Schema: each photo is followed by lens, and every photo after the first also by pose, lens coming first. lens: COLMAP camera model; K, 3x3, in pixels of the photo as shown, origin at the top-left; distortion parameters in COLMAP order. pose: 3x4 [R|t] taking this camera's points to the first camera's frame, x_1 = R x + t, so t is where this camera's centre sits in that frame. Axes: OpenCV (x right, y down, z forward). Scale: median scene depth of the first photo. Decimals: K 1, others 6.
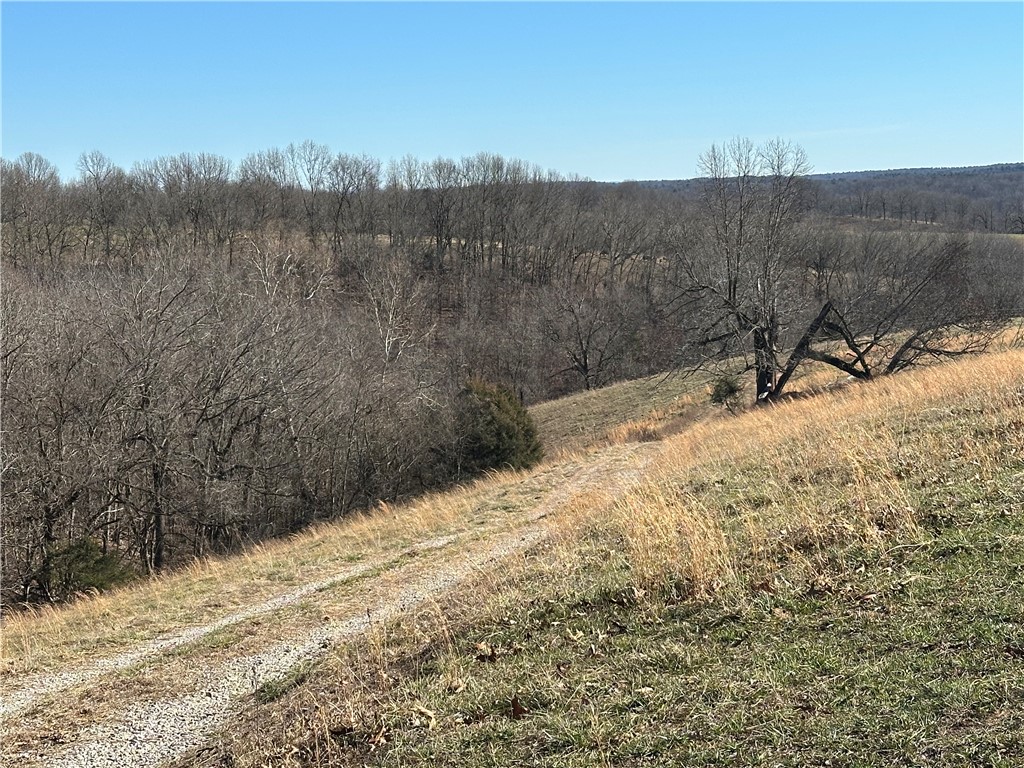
lens RADIAL K [[1991.5, 0, 512.0], [0, 1991.5, 384.0], [0, 0, 1]] dist [0.066908, -0.037007]
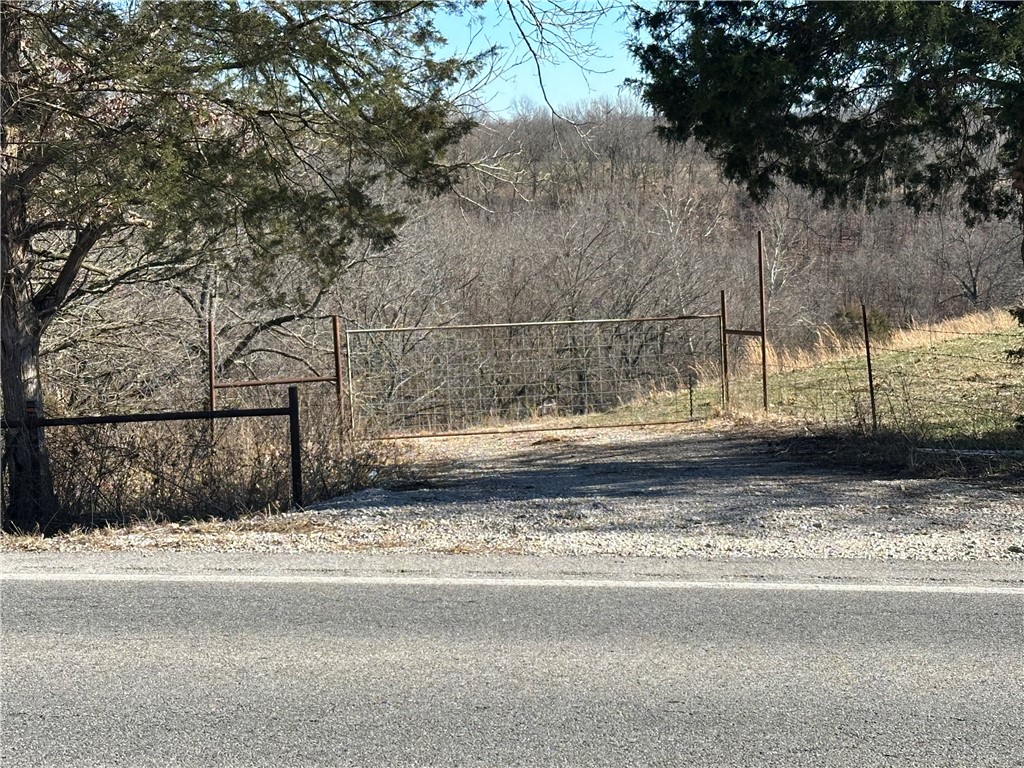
lens RADIAL K [[1991.5, 0, 512.0], [0, 1991.5, 384.0], [0, 0, 1]] dist [0.066908, -0.037007]
pose [[0.978633, 0.015429, -0.205037, 0.025239], [-0.007610, 0.999215, 0.038871, 0.000066], [0.205476, -0.036480, 0.977982, -0.158776]]
